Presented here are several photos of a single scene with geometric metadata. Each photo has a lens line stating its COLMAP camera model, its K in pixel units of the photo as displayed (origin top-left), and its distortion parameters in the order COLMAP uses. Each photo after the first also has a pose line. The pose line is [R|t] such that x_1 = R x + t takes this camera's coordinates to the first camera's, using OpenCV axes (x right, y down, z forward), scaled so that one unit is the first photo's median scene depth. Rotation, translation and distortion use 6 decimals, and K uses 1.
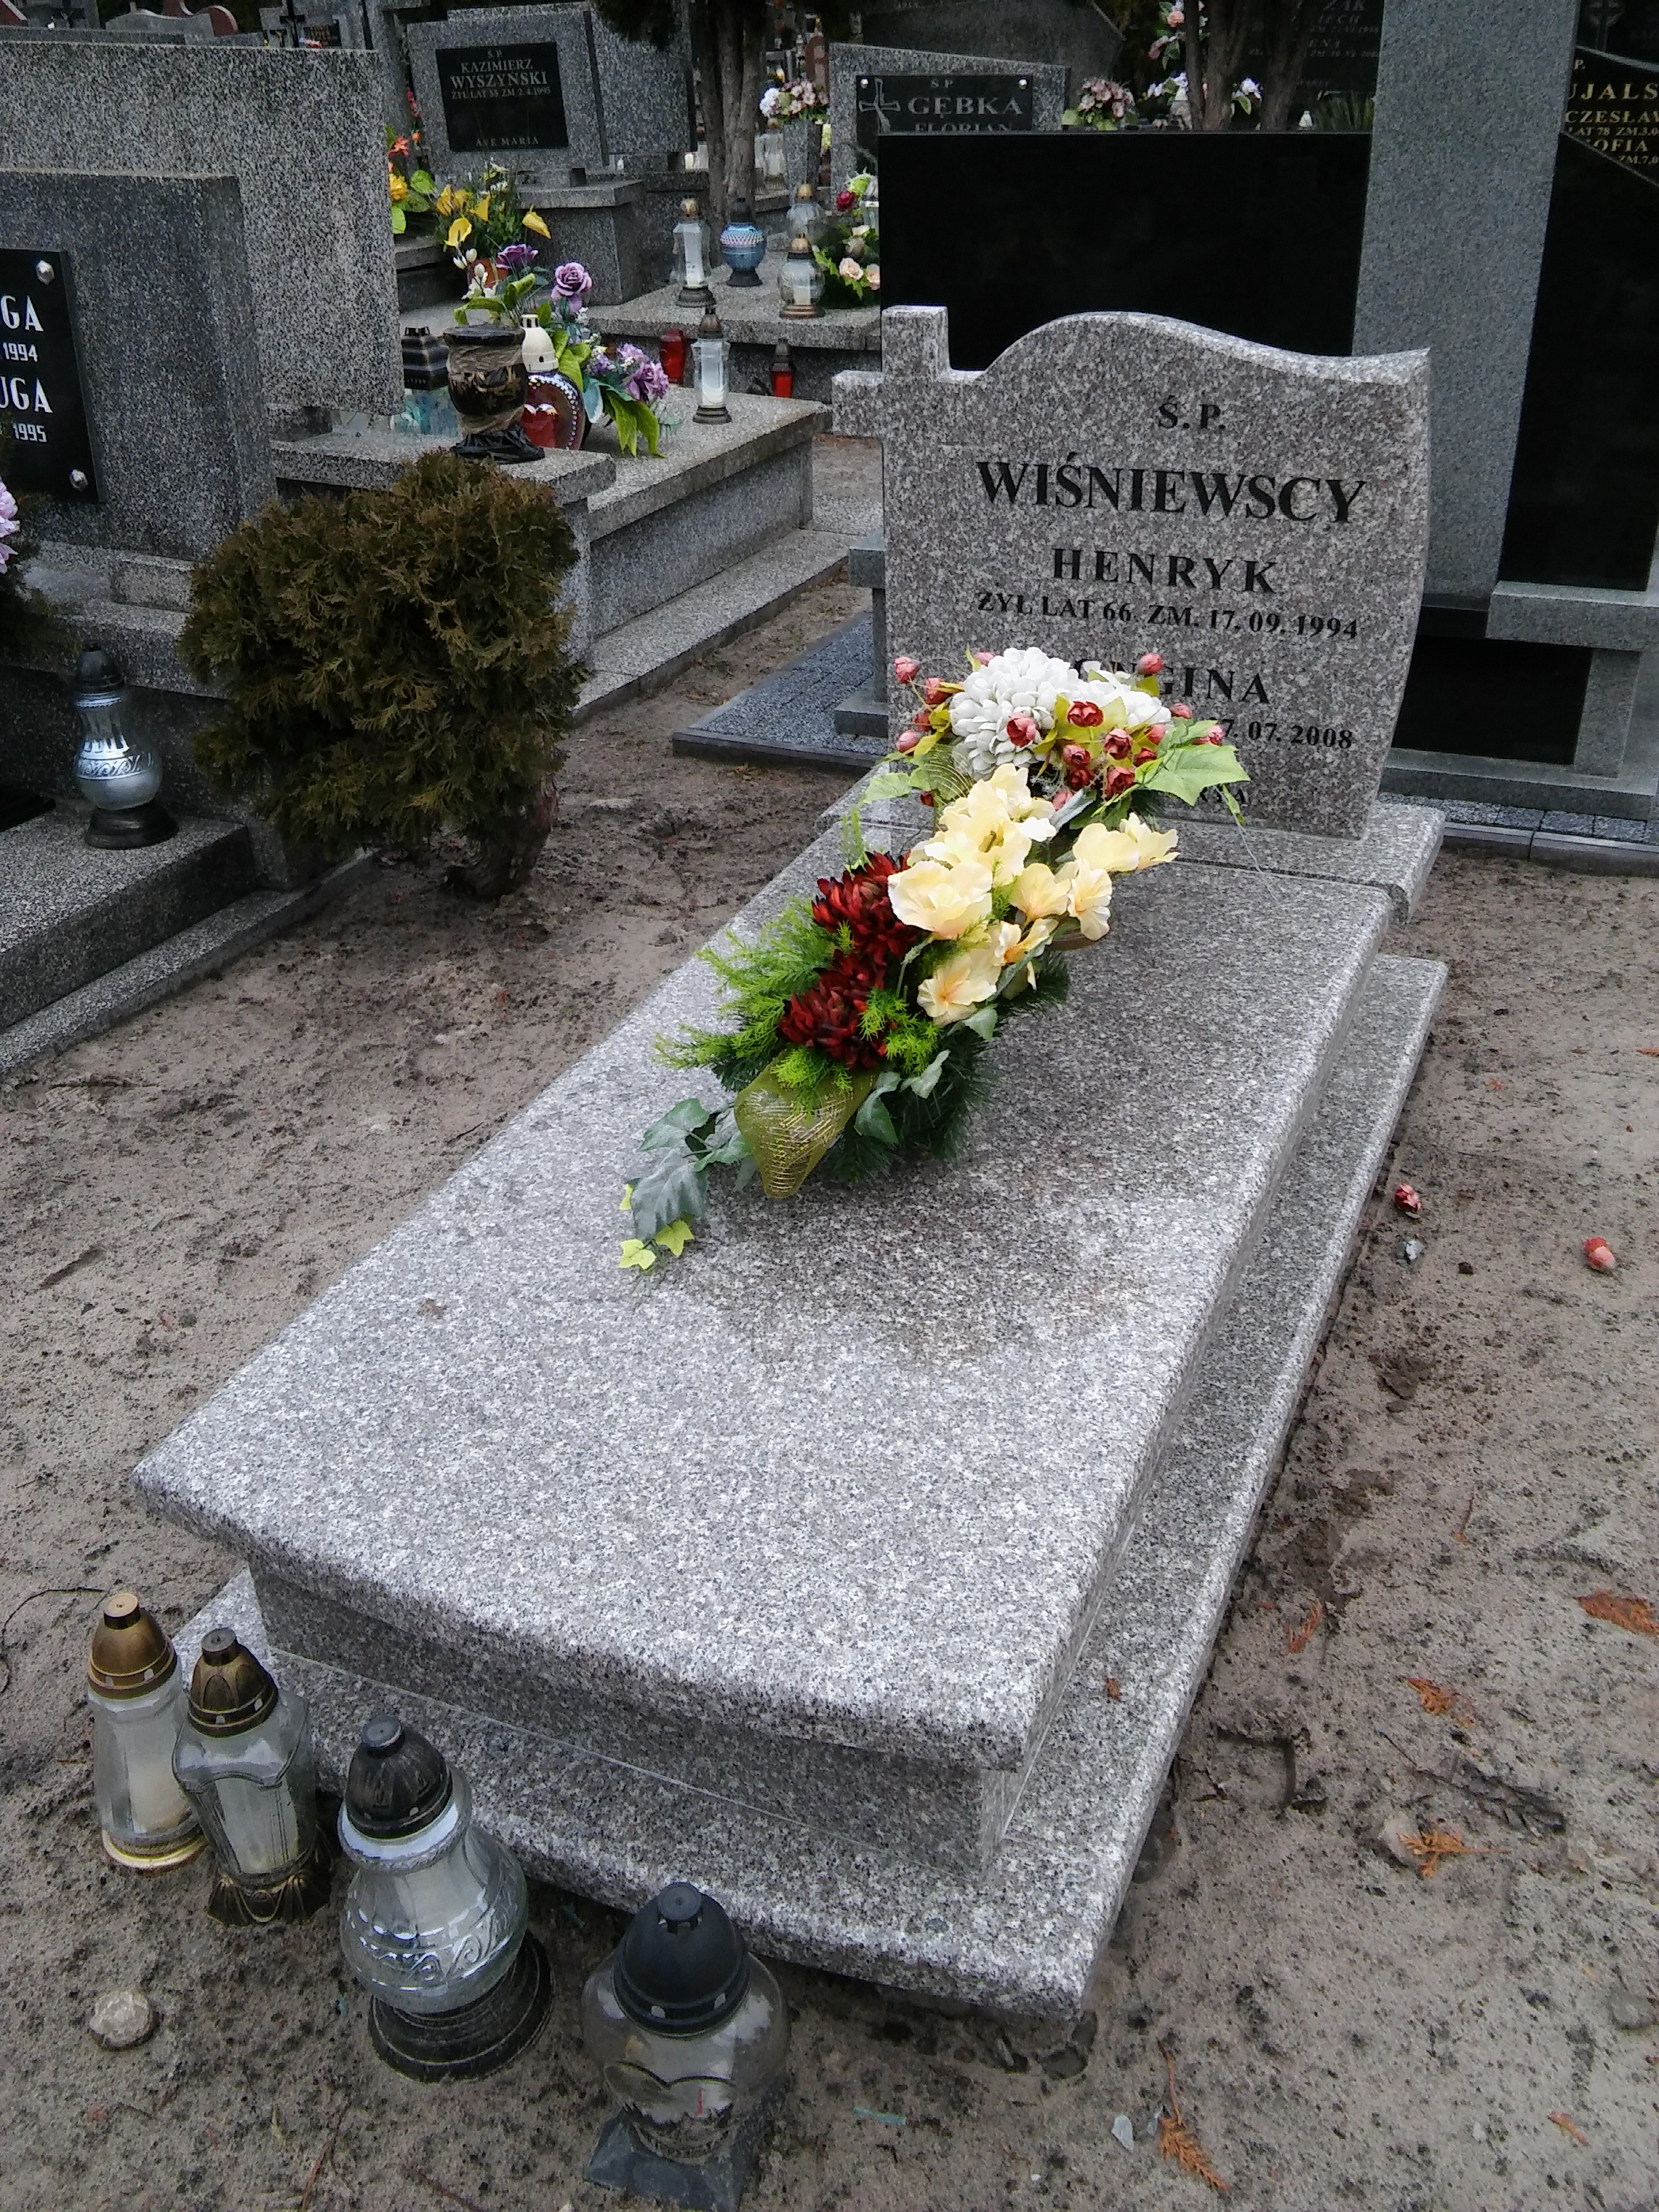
lens RADIAL K [[1927.1, 0, 805.3], [0, 1927.1, 1154.6], [0, 0, 1]] dist [0.093378, -0.178574]
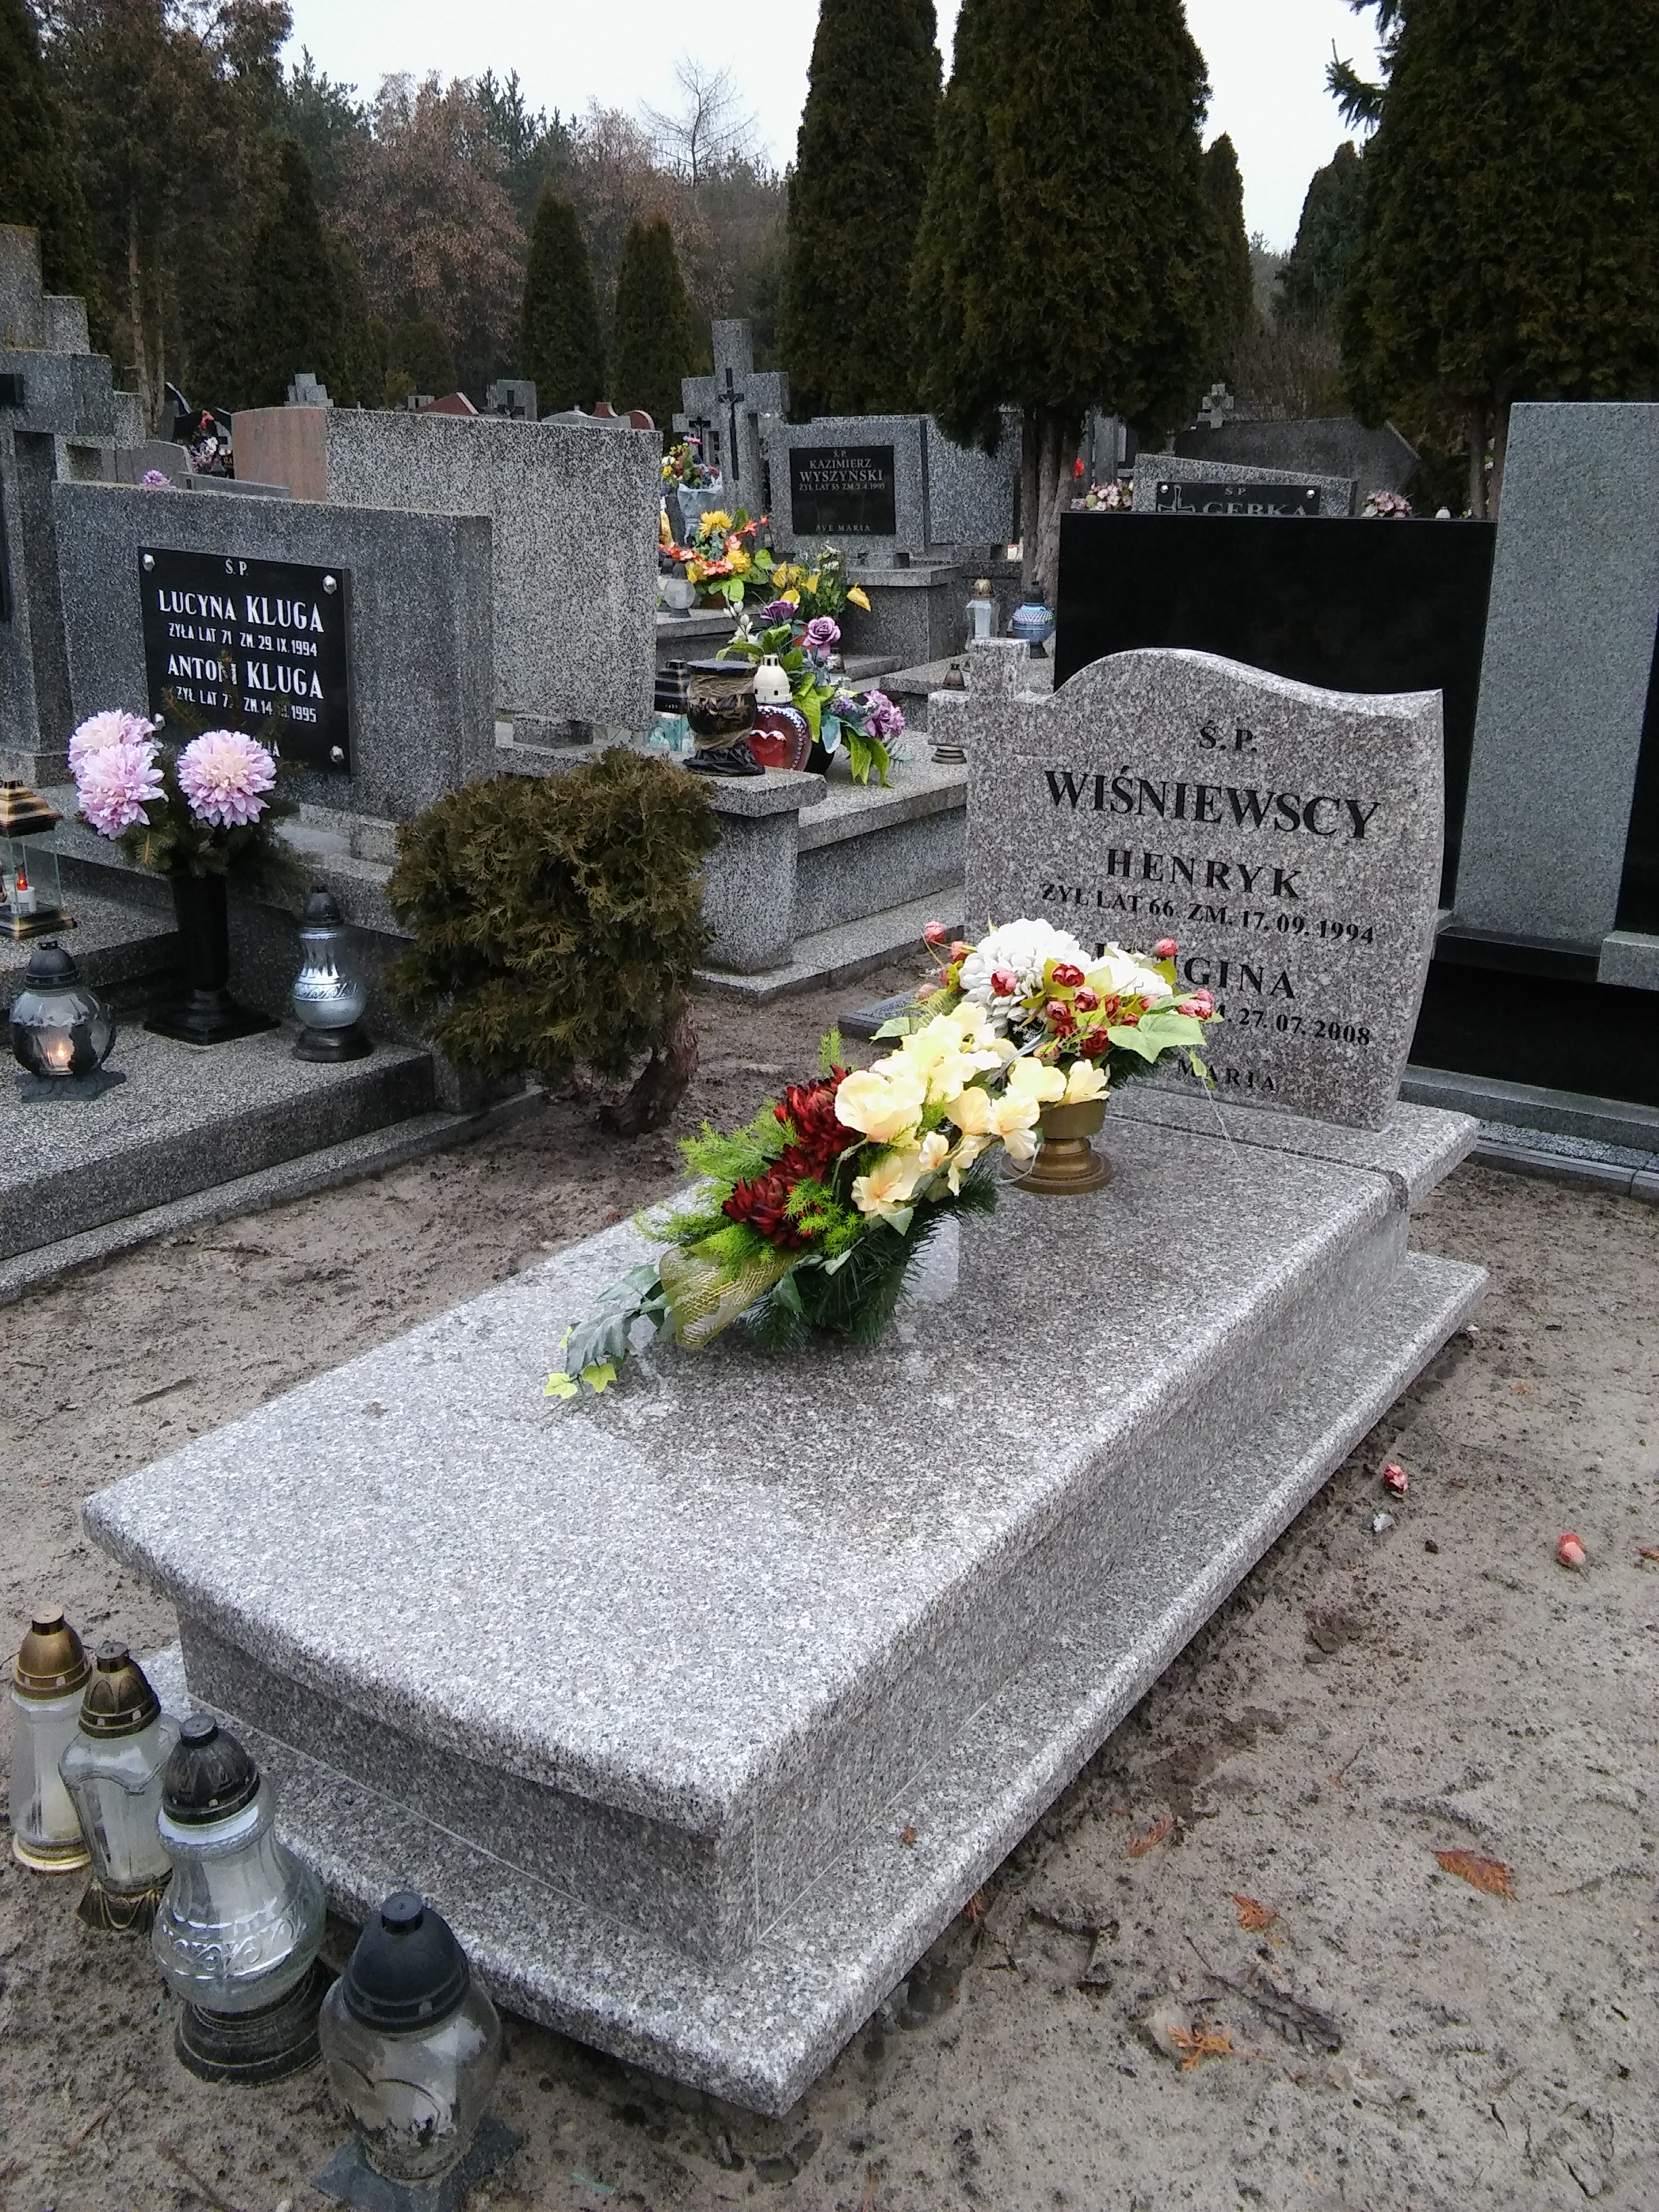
lens RADIAL K [[1927.1, 0, 805.3], [0, 1927.1, 1154.6], [0, 0, 1]] dist [0.093378, -0.178574]
pose [[0.980861, 0.095244, -0.169824, 0.169358], [-0.123590, 0.978513, -0.165036, 0.064859], [0.150457, 0.182866, 0.971557, -0.068880]]
